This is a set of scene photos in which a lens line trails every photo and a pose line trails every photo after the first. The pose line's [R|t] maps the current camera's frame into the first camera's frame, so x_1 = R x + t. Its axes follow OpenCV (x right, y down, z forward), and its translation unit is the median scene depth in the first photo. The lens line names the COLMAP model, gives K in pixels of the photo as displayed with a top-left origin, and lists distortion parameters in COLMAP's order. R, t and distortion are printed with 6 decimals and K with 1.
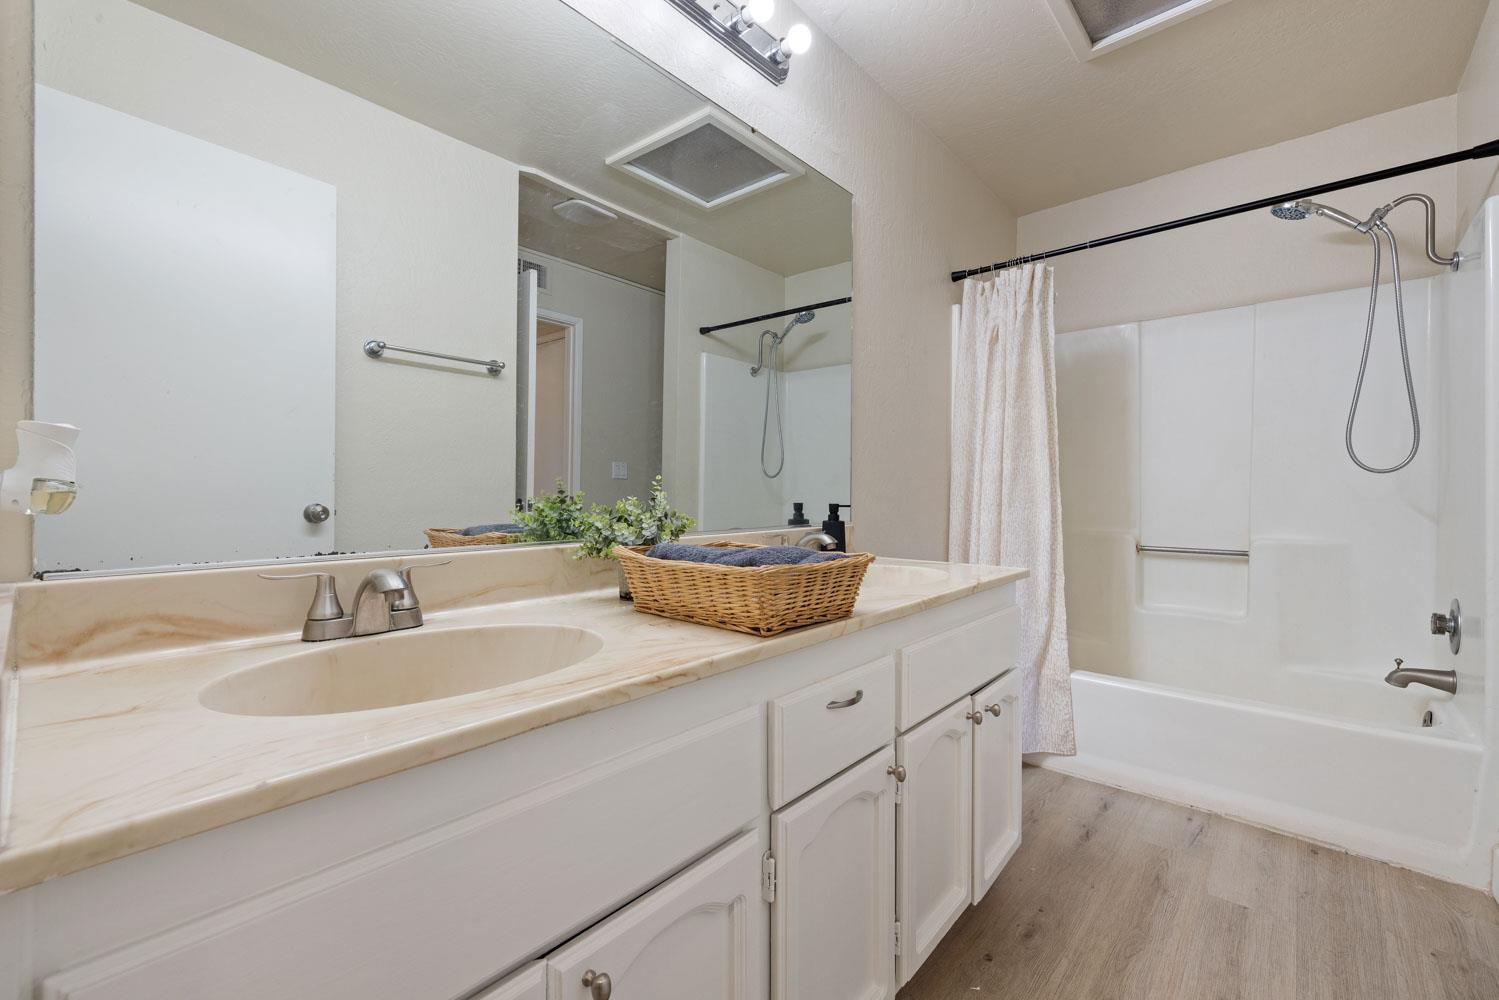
lens RADIAL K [[643.6, 0, 739.9], [0, 643.6, 489.7], [0, 0, 1]] dist [-0.000799, 0.000078]
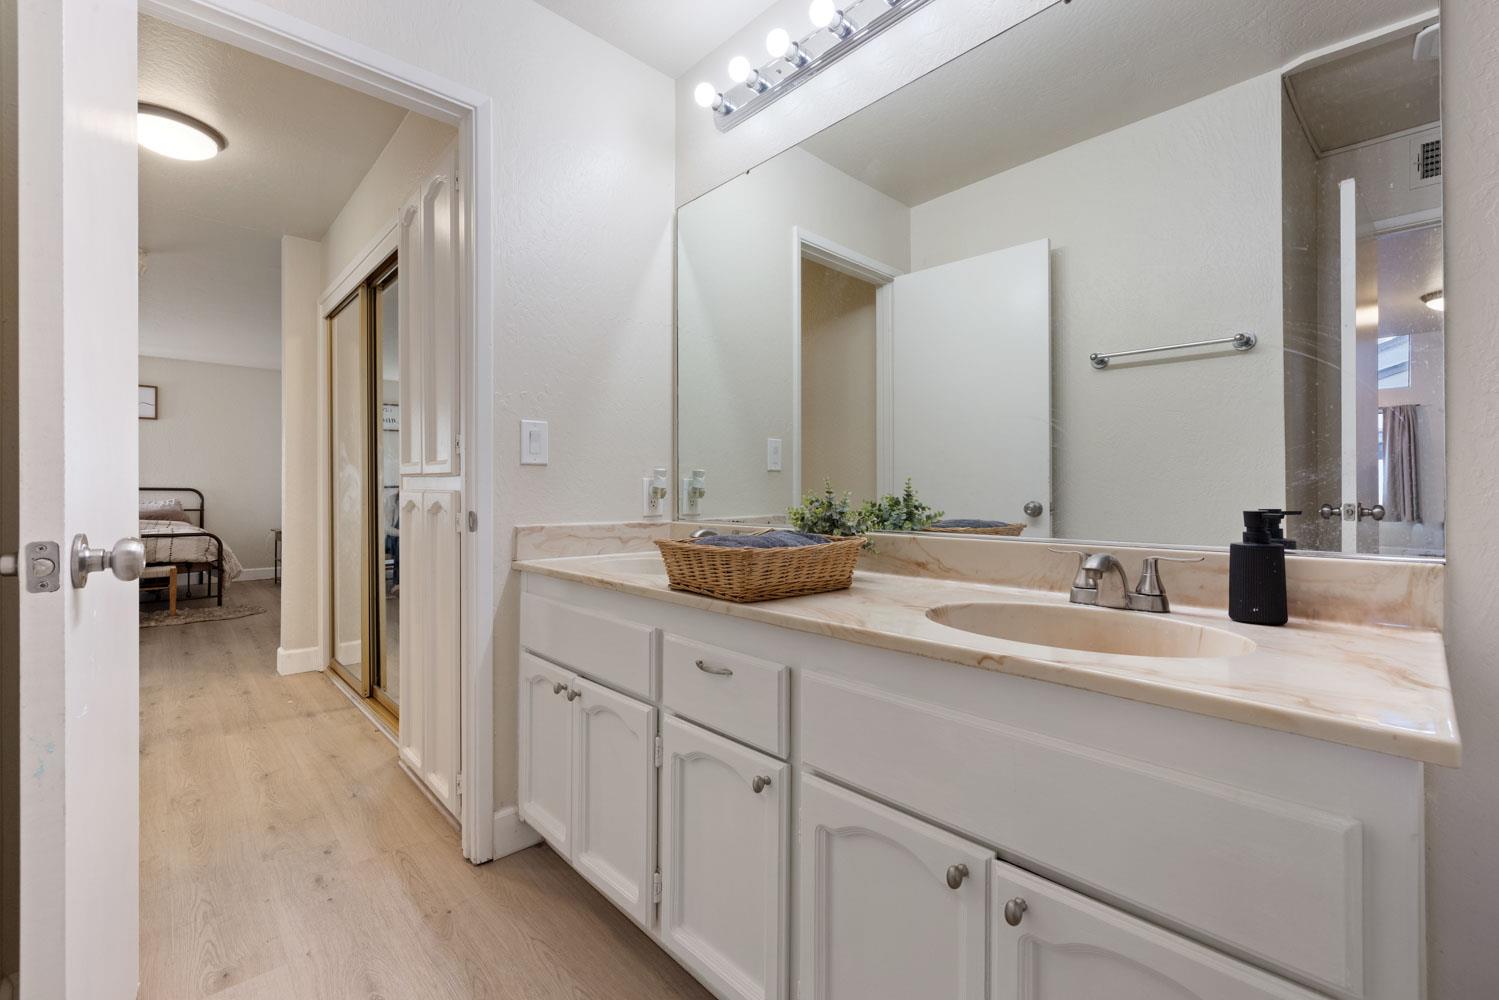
lens RADIAL K [[643.6, 0, 739.9], [0, 643.6, 489.7], [0, 0, 1]] dist [-0.000799, 0.000078]
pose [[-0.110585, -0.003779, -0.993860, 0.707726], [-0.003688, 0.999987, -0.003392, 0.006333], [0.993860, 0.003291, -0.110597, 0.641609]]
